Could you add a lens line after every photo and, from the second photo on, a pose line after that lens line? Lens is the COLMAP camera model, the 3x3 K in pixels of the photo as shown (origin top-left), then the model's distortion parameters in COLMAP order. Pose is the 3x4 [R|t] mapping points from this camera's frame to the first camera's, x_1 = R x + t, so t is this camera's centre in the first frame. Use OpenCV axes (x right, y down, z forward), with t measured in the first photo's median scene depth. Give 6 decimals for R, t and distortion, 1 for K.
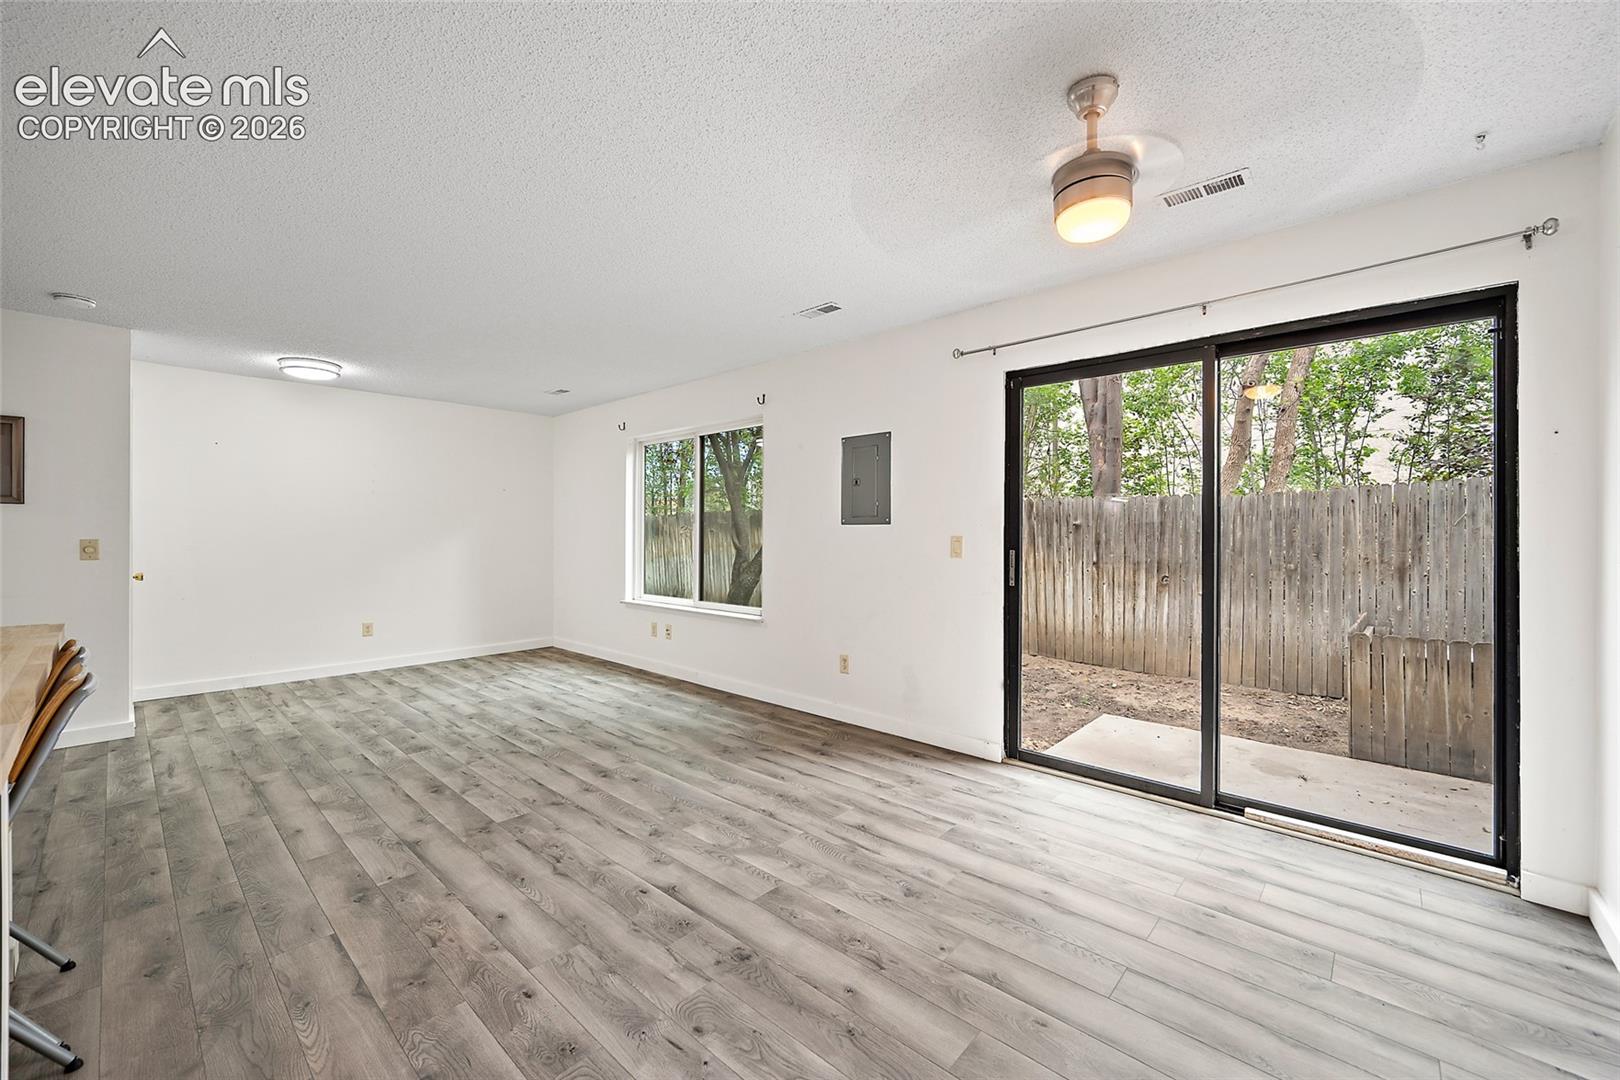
lens RADIAL K [[649.6, 0, 817.3], [0, 649.6, 535.7], [0, 0, 1]] dist [0.000388, -0.000081]
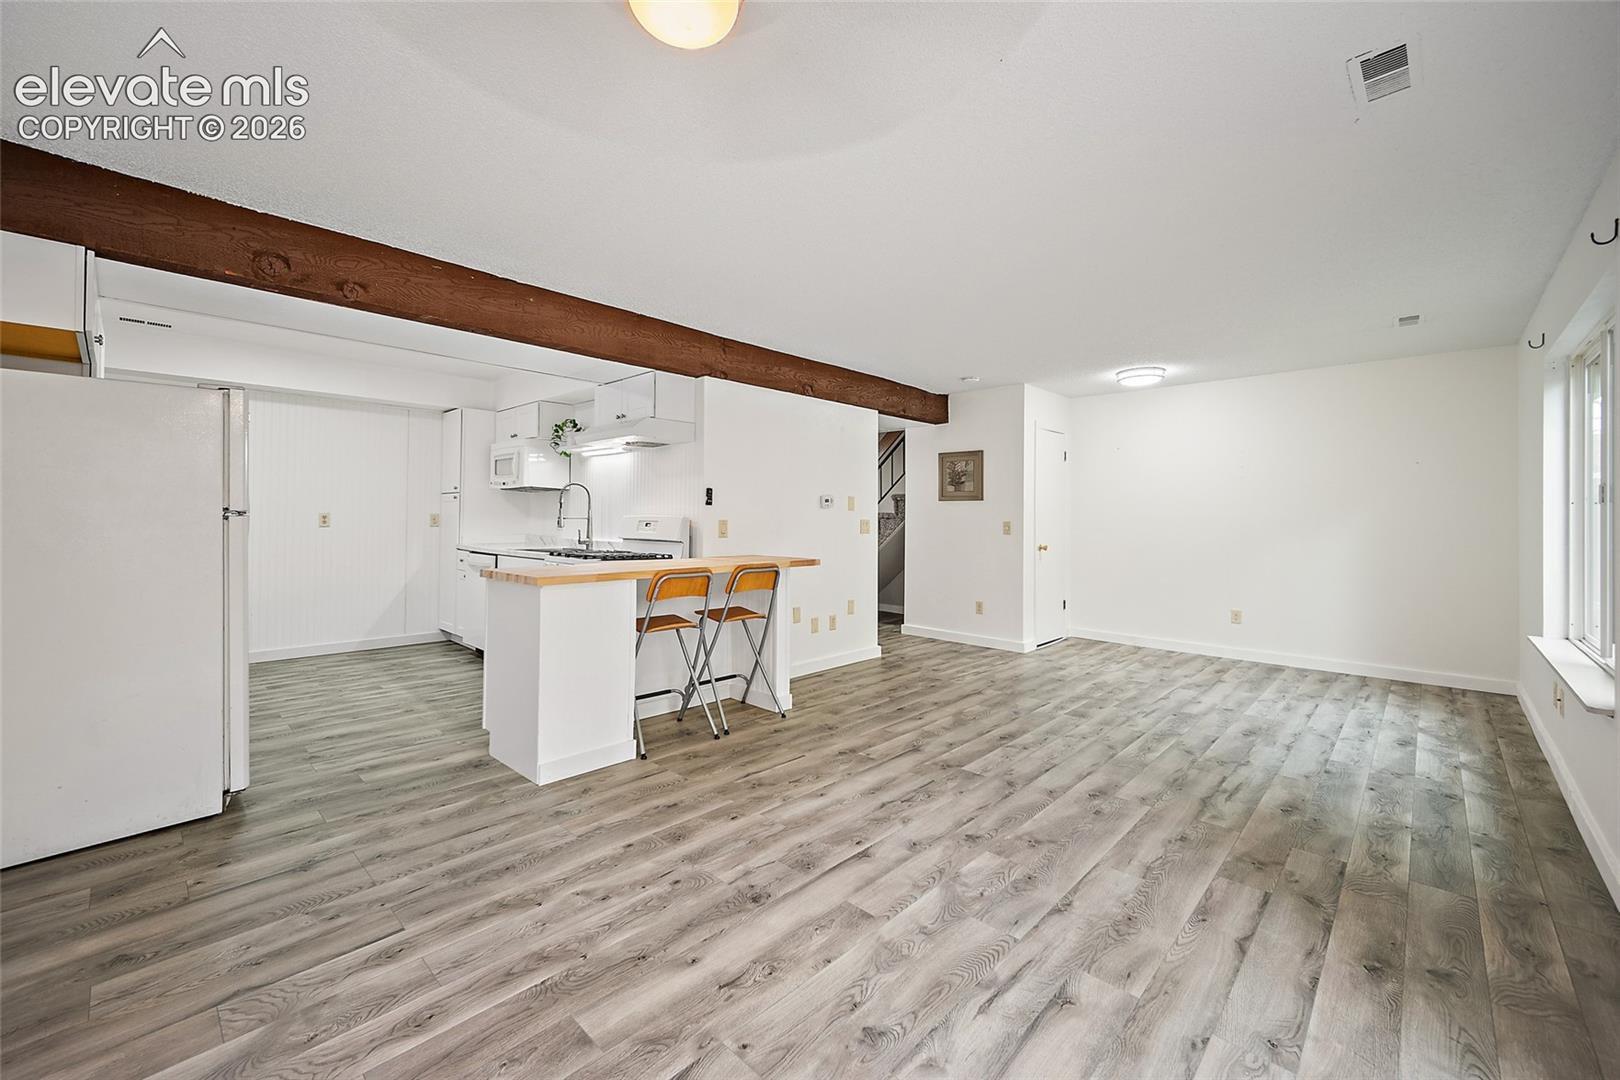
lens RADIAL K [[649.6, 0, 801.2], [0, 649.6, 530.6], [0, 0, 1]] dist [0.000388, -0.000081]
pose [[-0.034660, 0.022993, -0.999135, 0.526423], [-0.013388, 0.999635, 0.023469, -0.003631], [0.999309, 0.014190, -0.034340, 0.595667]]
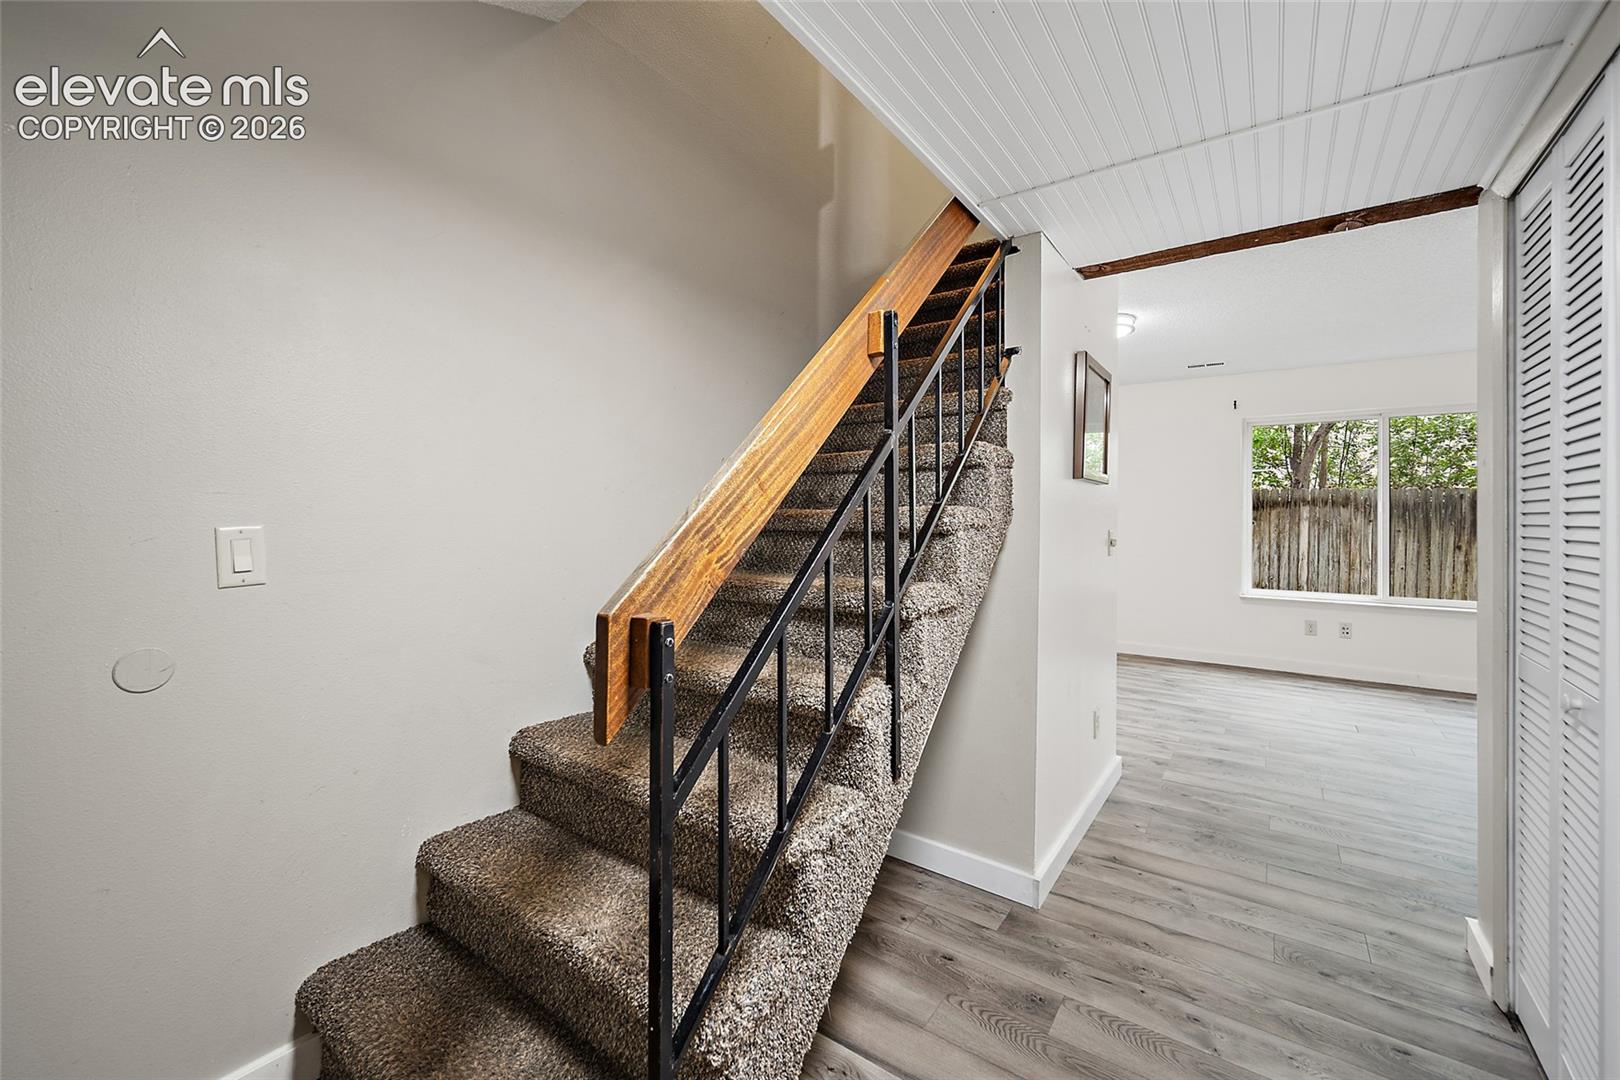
lens RADIAL K [[649.6, 0, 819.7], [0, 649.6, 527.8], [0, 0, 1]] dist [0.000388, -0.000081]
pose [[0.992001, 0.006071, 0.126080, -1.684689], [-0.007071, 0.999947, 0.007487, 0.006715], [-0.126028, -0.008319, 0.991992, 0.315900]]
